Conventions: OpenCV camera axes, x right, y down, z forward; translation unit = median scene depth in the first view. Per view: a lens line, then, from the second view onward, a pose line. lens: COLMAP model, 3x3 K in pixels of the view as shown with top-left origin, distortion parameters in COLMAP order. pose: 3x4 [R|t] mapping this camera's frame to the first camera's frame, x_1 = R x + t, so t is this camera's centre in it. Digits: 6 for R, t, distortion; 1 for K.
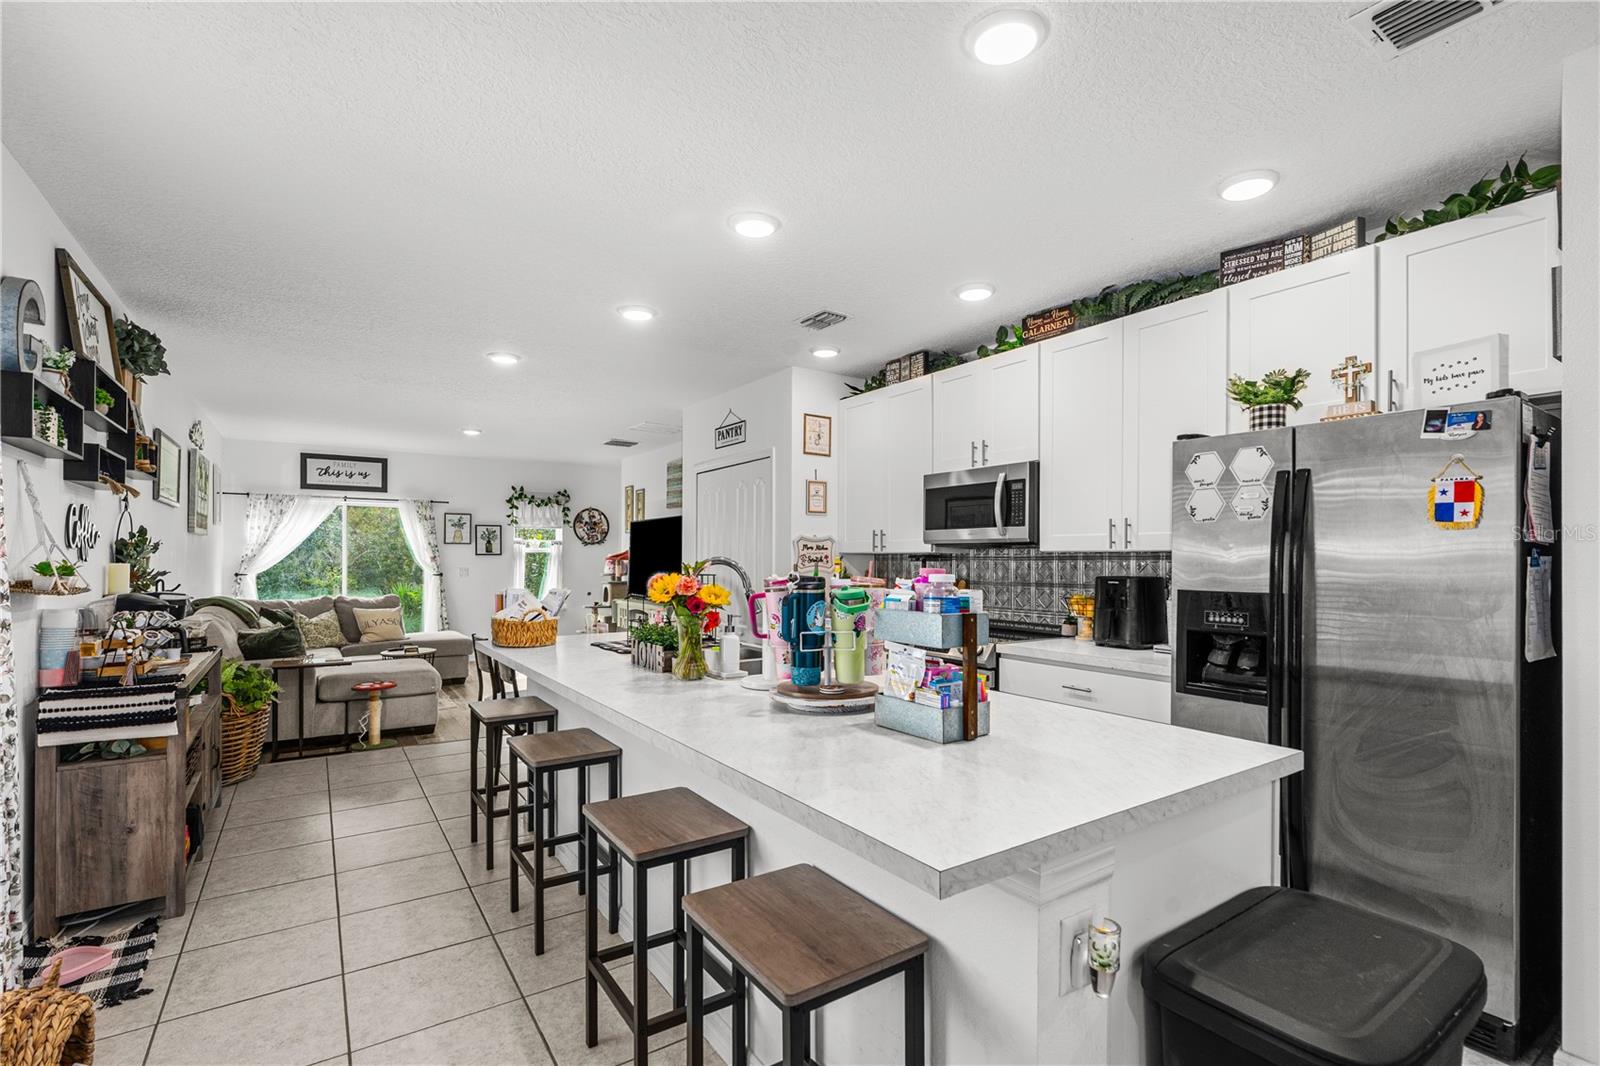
lens RADIAL K [[741.5, 0, 795.3], [0, 741.5, 561.6], [0, 0, 1]] dist [0.000293, 0.000213]
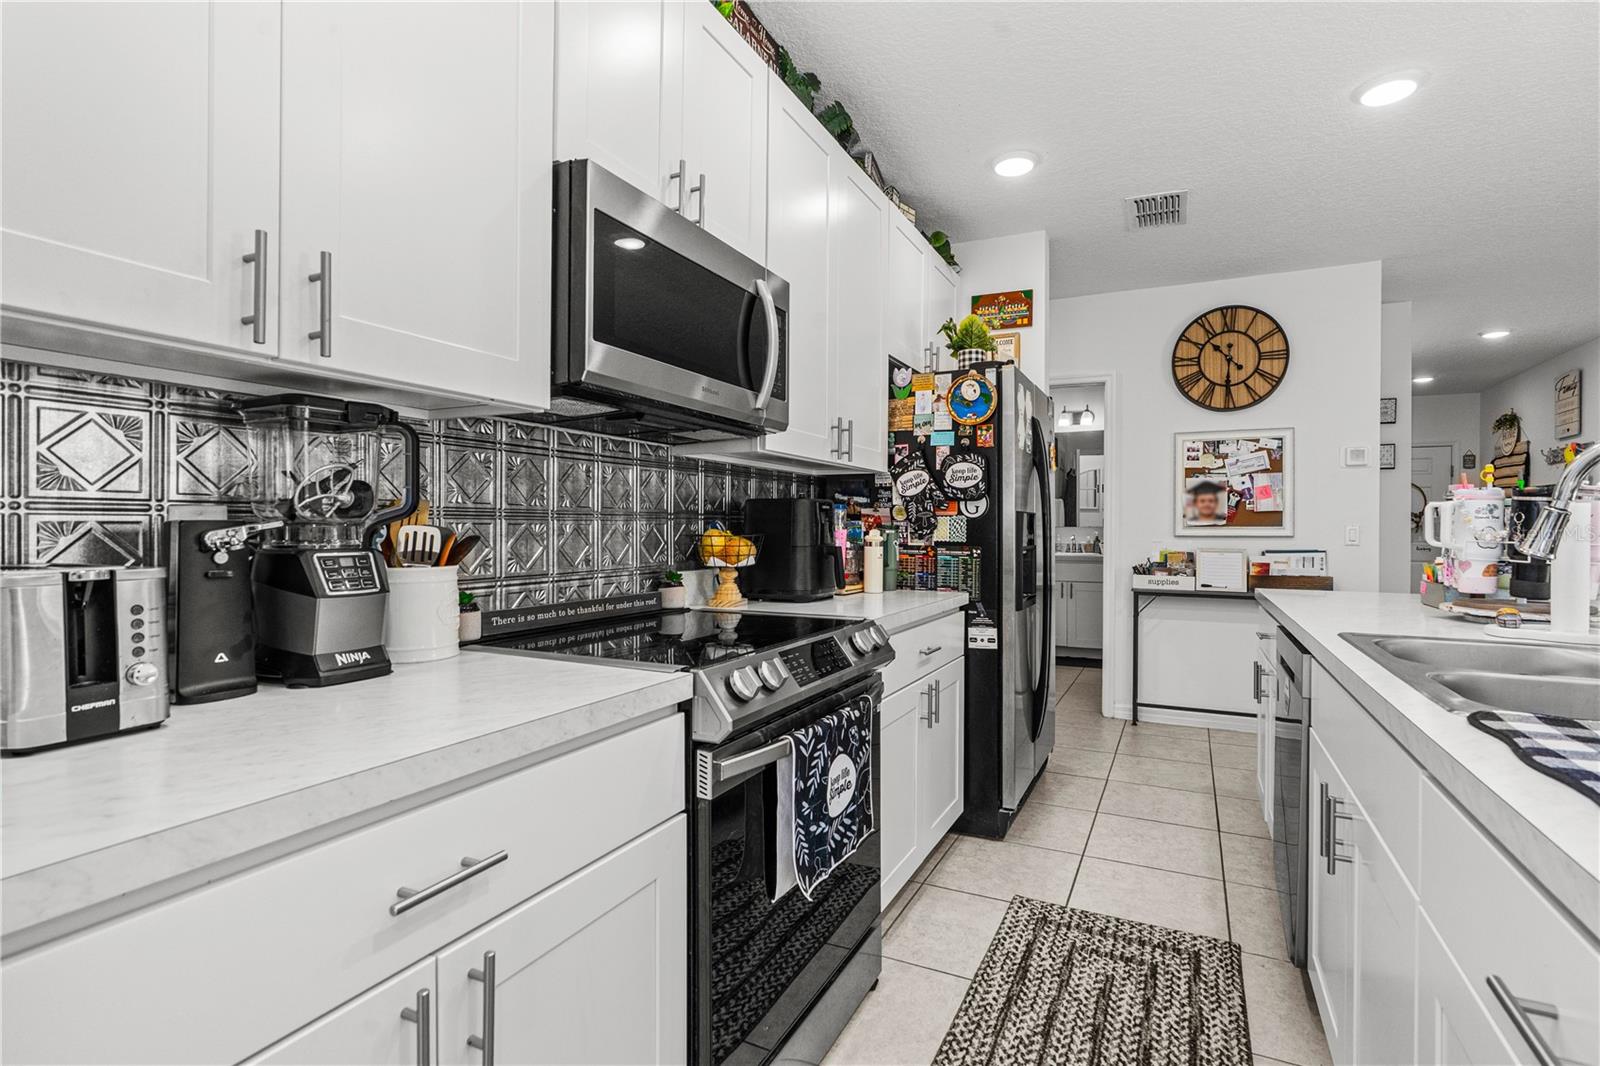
lens RADIAL K [[728.8, 0, 840.5], [0, 728.8, 522.5], [0, 0, 1]] dist [-0.008204, 0.003504]
pose [[-0.520374, -0.000135, 0.853938, -0.160855], [-0.002053, 0.999997, -0.001093, 0.040089], [-0.853936, -0.002322, -0.520373, 1.223329]]
